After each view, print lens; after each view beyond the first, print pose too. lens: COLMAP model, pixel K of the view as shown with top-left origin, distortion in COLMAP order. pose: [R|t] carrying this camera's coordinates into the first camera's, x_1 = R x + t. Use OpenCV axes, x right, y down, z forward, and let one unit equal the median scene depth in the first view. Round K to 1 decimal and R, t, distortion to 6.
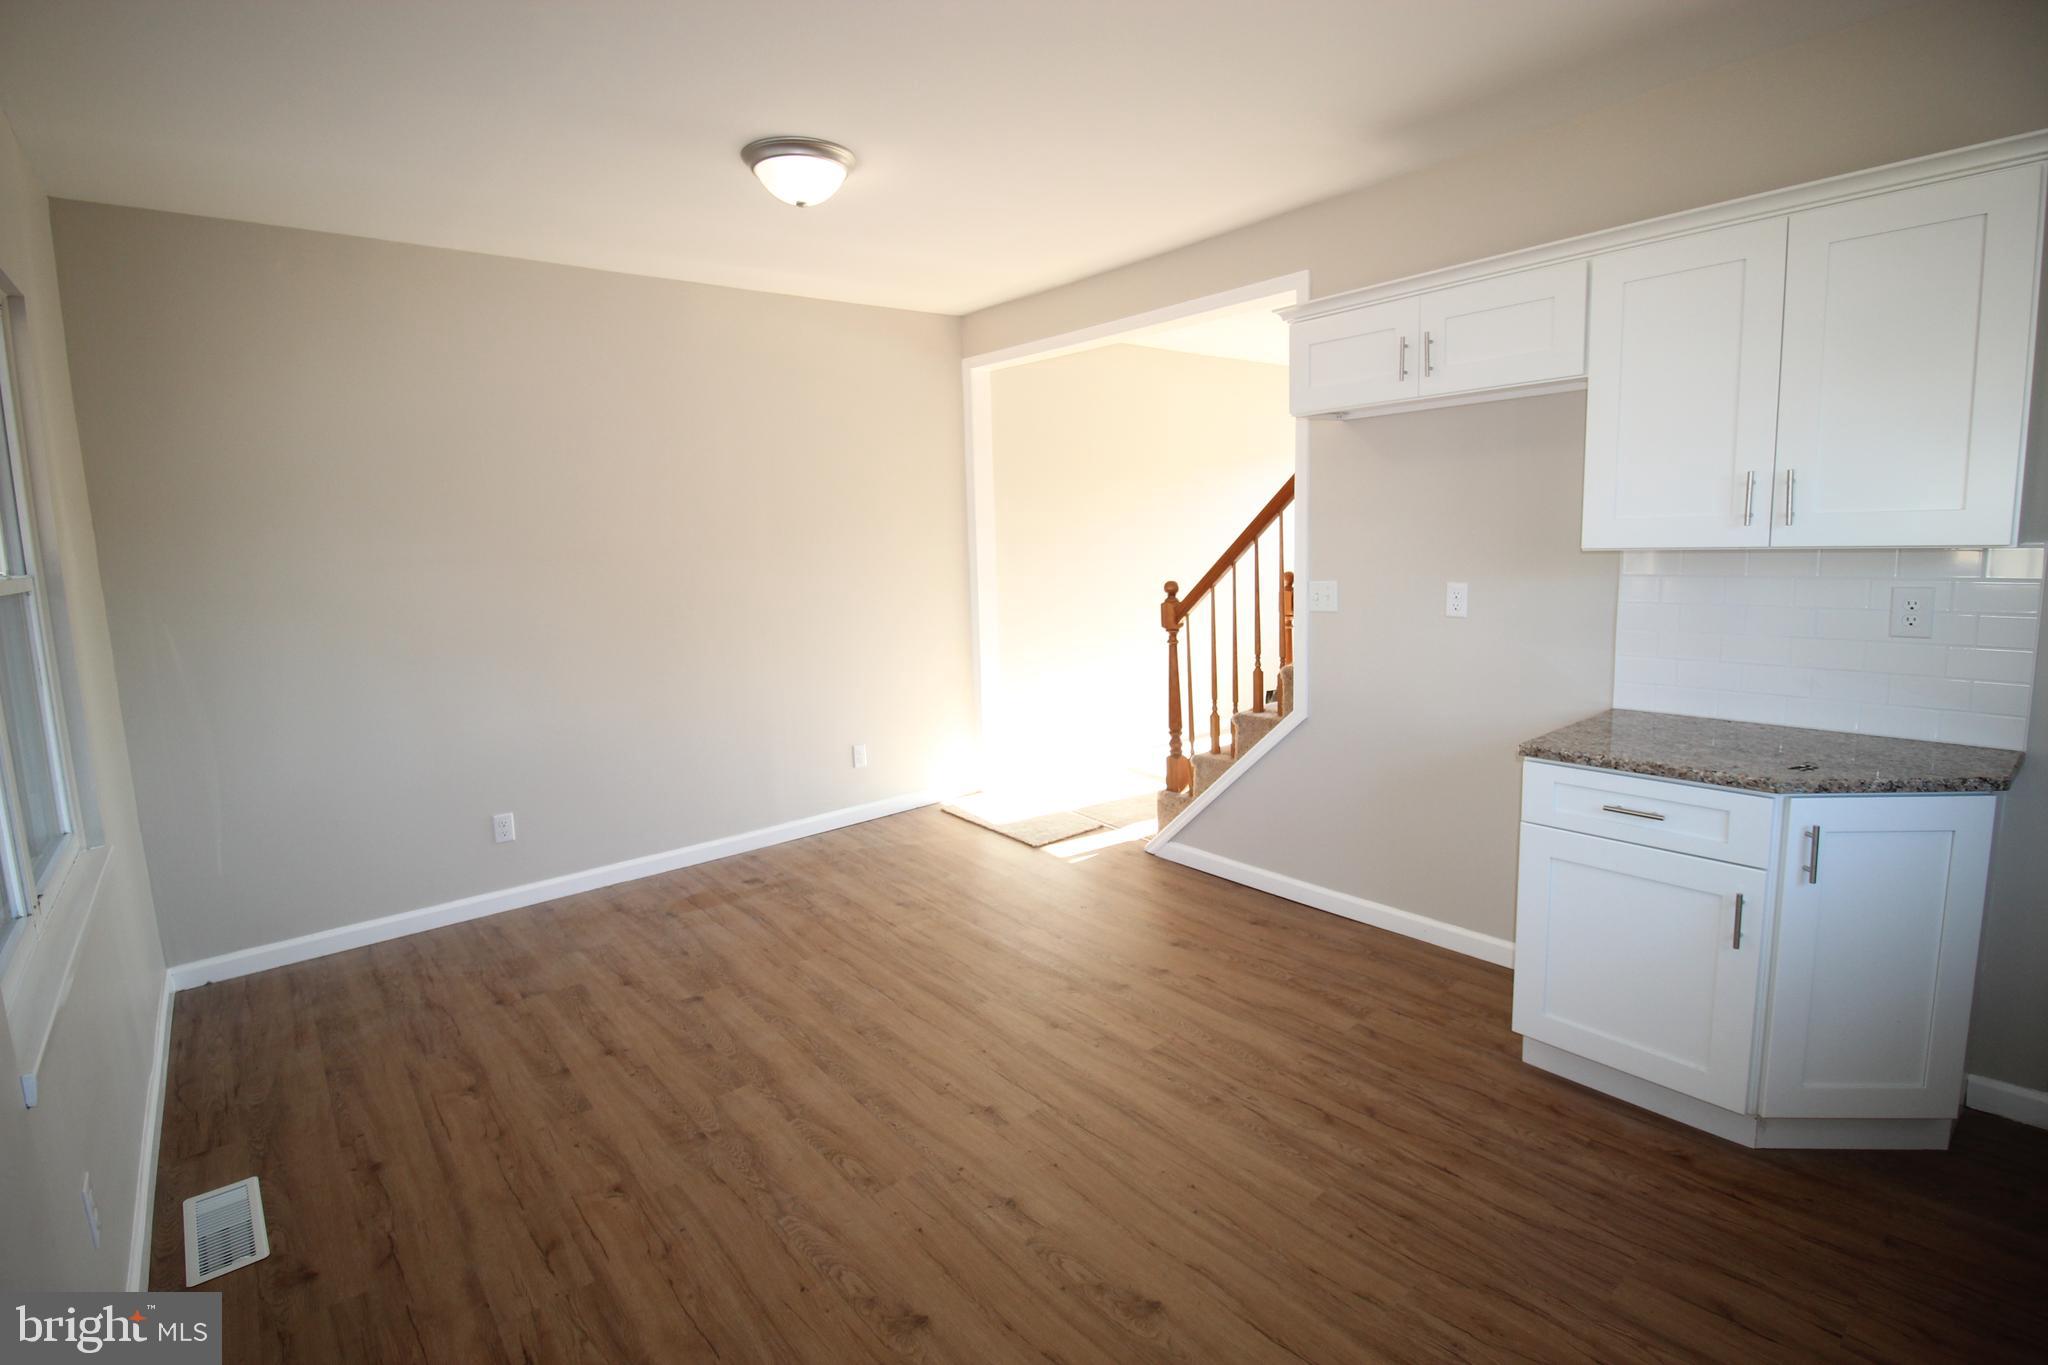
lens RADIAL K [[958.7, 0, 1030.6], [0, 958.7, 646.4], [0, 0, 1]] dist [-0.003464, -0.009382]
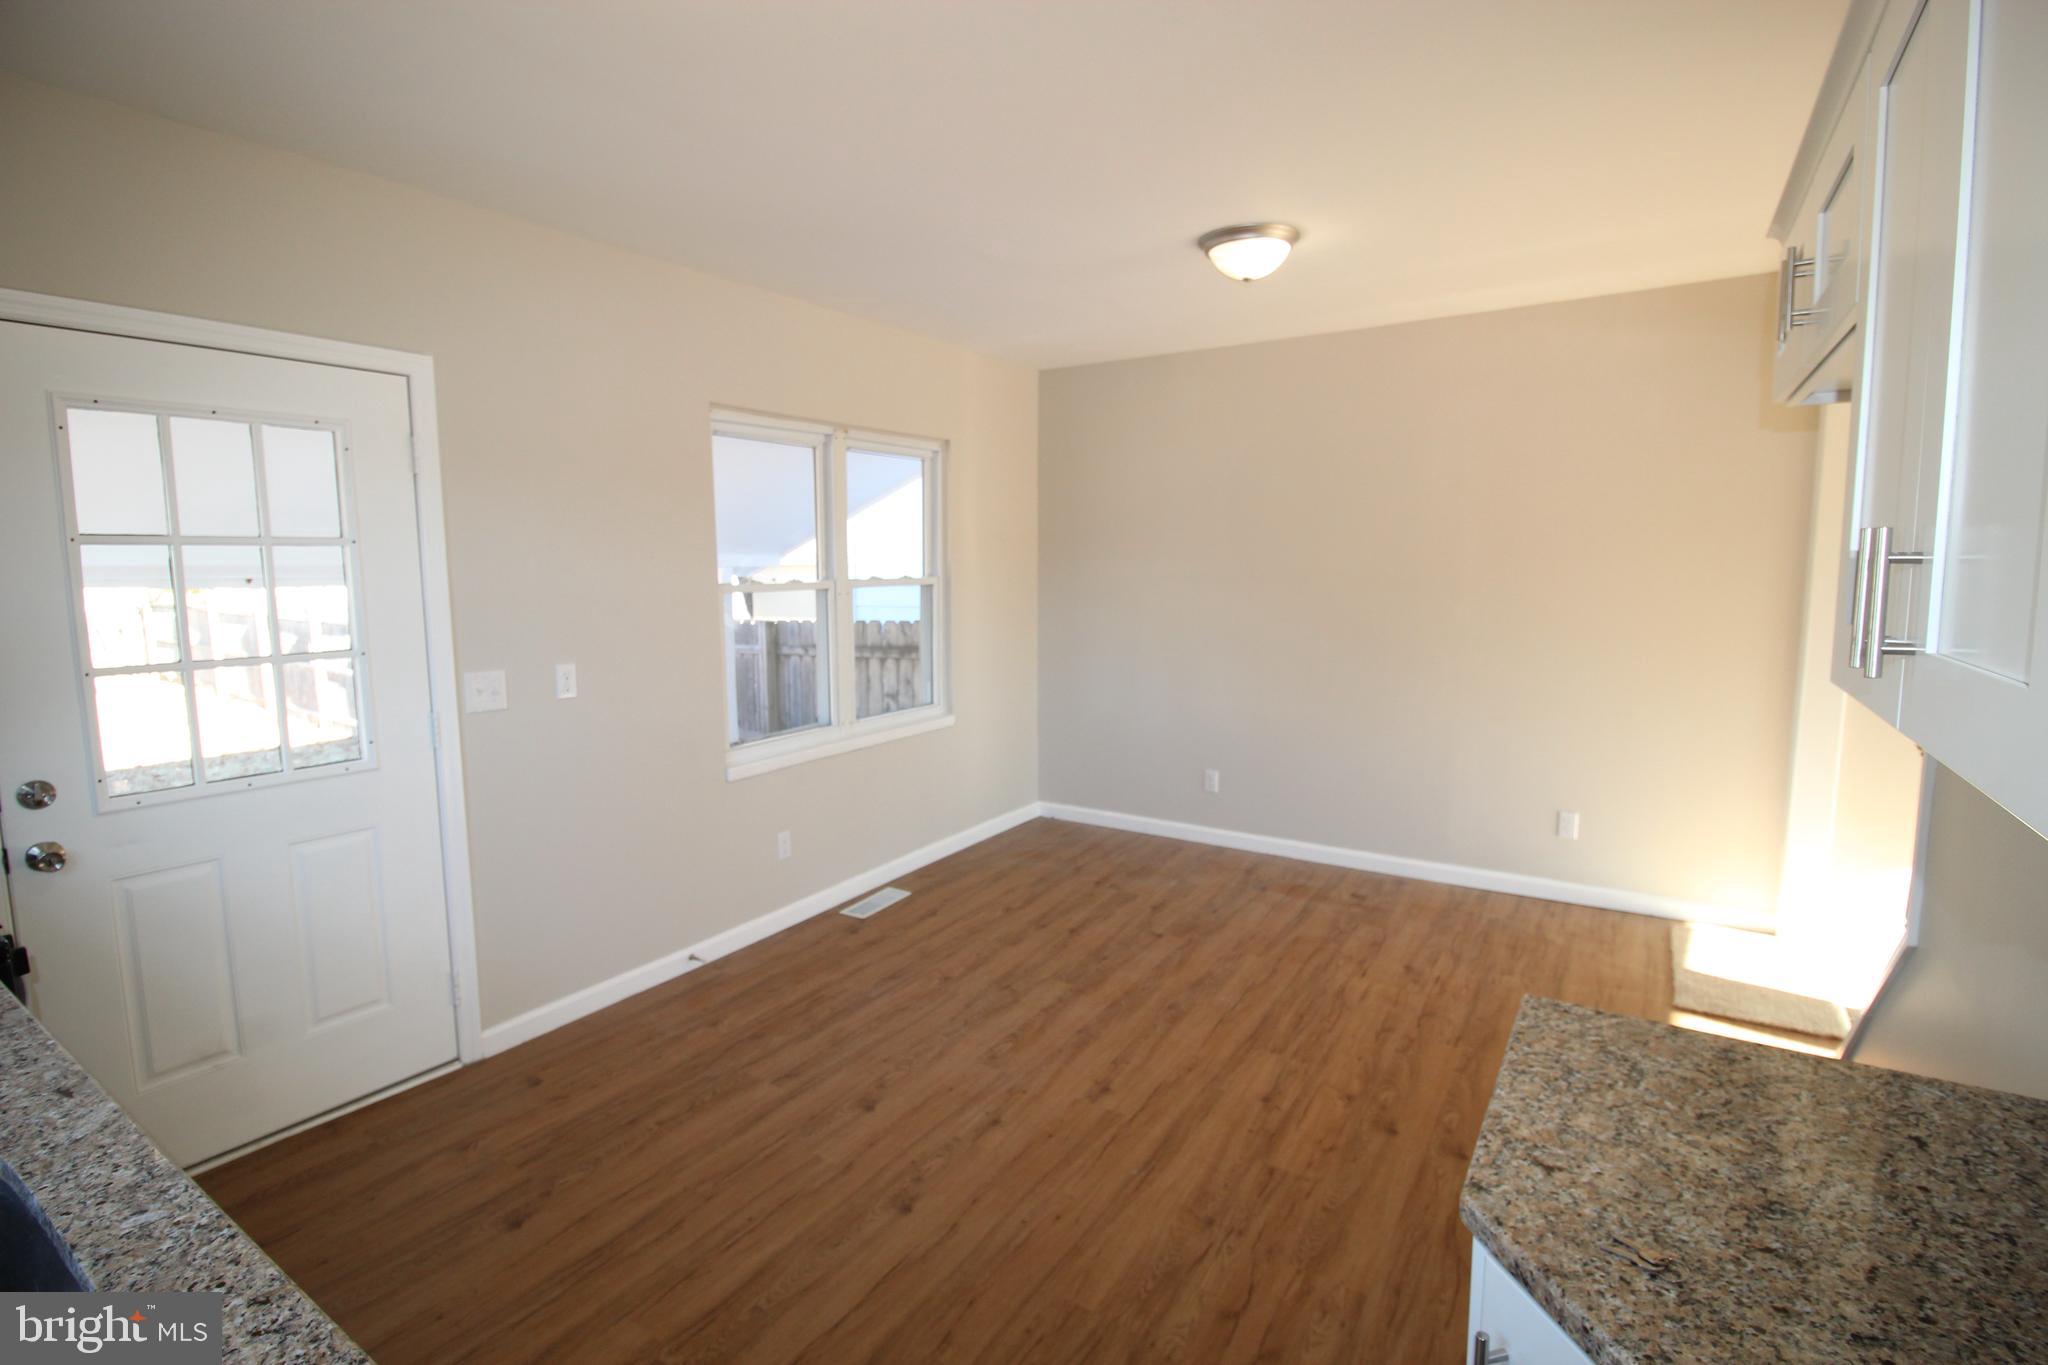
lens RADIAL K [[958.7, 0, 1020.4], [0, 958.7, 670.4], [0, 0, 1]] dist [-0.003464, -0.009382]
pose [[0.289798, 0.139898, -0.946808, 0.846523], [-0.118183, 0.986919, 0.109652, -0.105077], [0.949763, 0.080120, 0.302541, 0.478243]]
